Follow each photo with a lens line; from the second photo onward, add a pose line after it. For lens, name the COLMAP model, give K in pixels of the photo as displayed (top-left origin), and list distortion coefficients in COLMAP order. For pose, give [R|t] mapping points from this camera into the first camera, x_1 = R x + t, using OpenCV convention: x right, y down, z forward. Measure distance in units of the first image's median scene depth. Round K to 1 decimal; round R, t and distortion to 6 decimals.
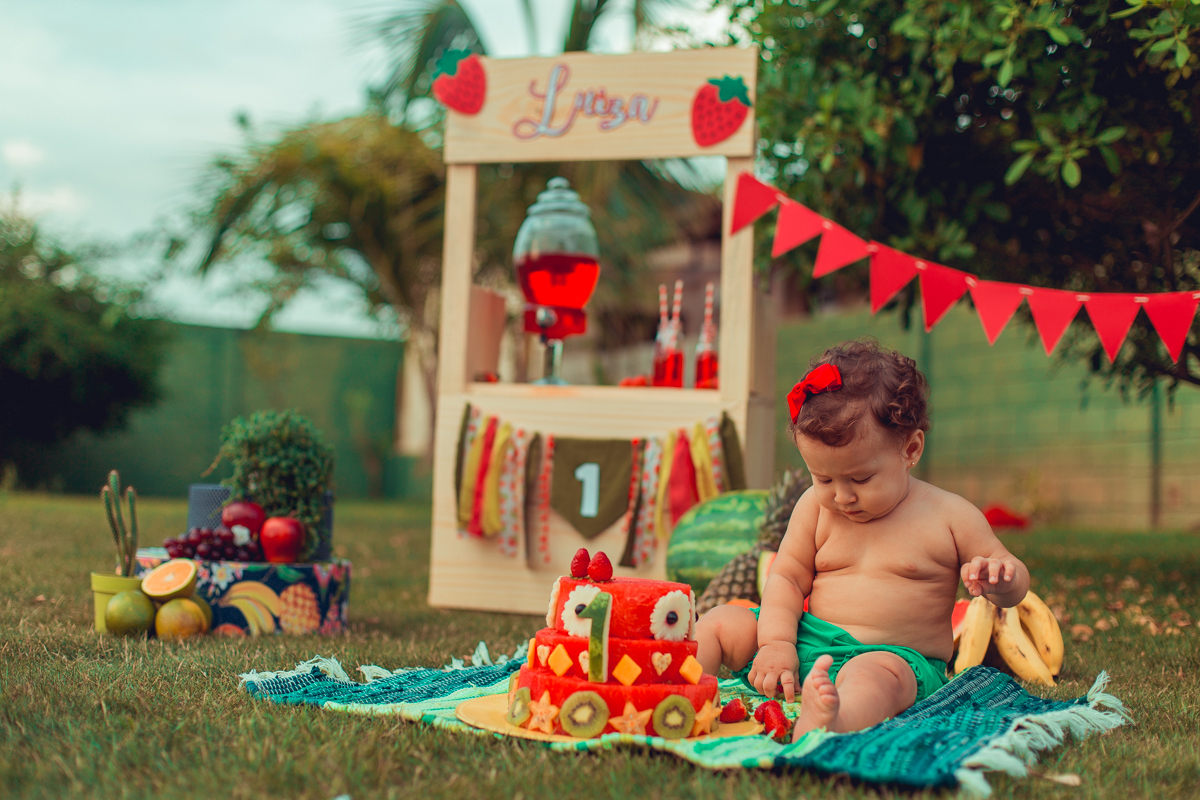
lens RADIAL K [[1760.5, 0, 676.2], [0, 1760.5, 400.5], [0, 0, 1]] dist [-0.033624, -0.161132]
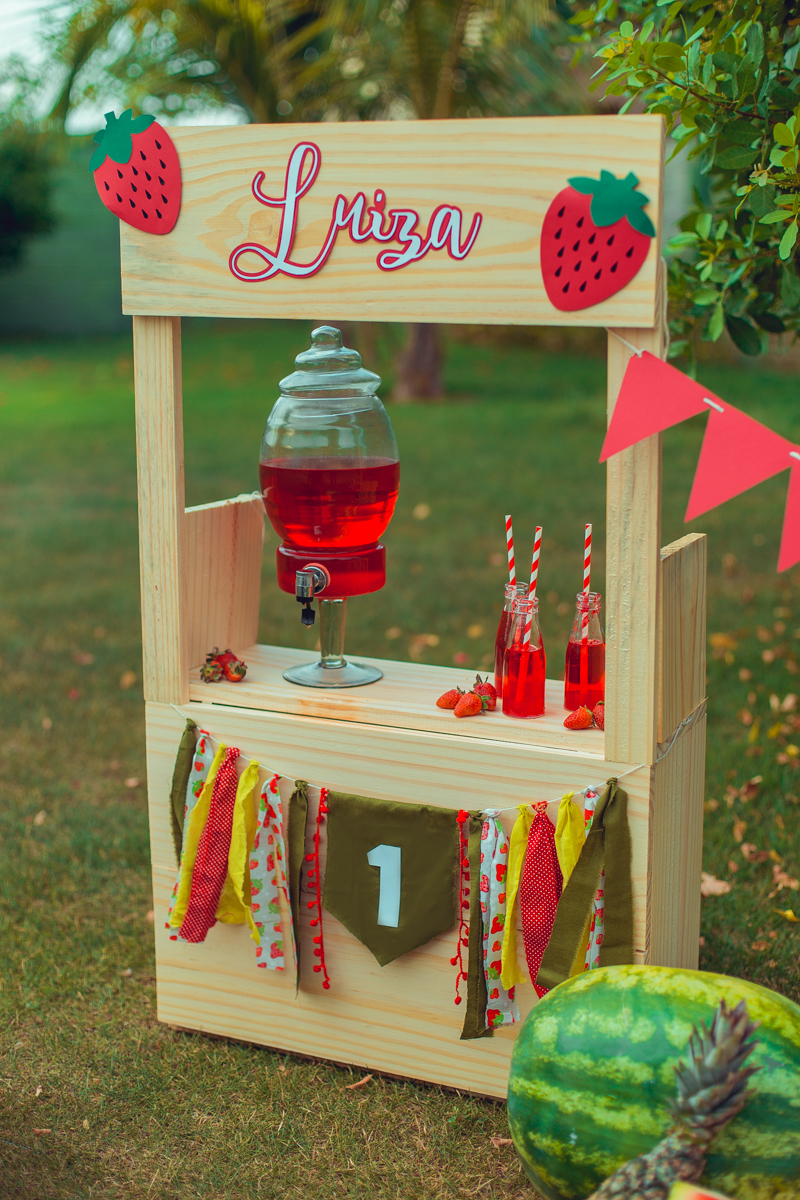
lens RADIAL K [[1760.5, 0, 400.0], [0, 1760.5, 600.0], [0, 0, 1]] dist [-0.033624, -0.161132]
pose [[0.991773, -0.014943, -0.127131, 0.031686], [0.046214, 0.967976, 0.246751, -0.191346], [0.119373, -0.250596, 0.960704, 0.454231]]
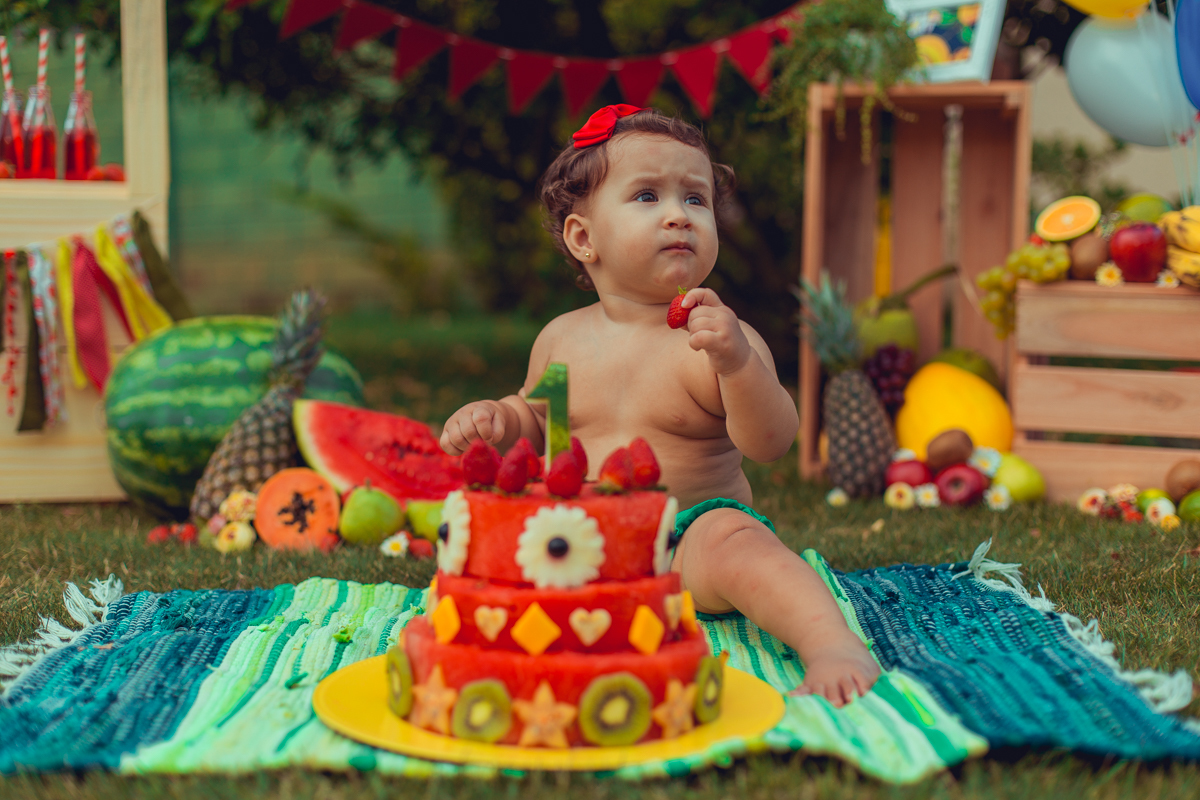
lens RADIAL K [[1760.5, 0, 676.2], [0, 1760.5, 400.5], [0, 0, 1]] dist [-0.033624, -0.161132]
pose [[0.819637, -0.071780, 0.568369, -0.210165], [-0.000473, 0.992034, 0.125966, -0.007385], [-0.572884, -0.103515, 0.813074, 0.259145]]
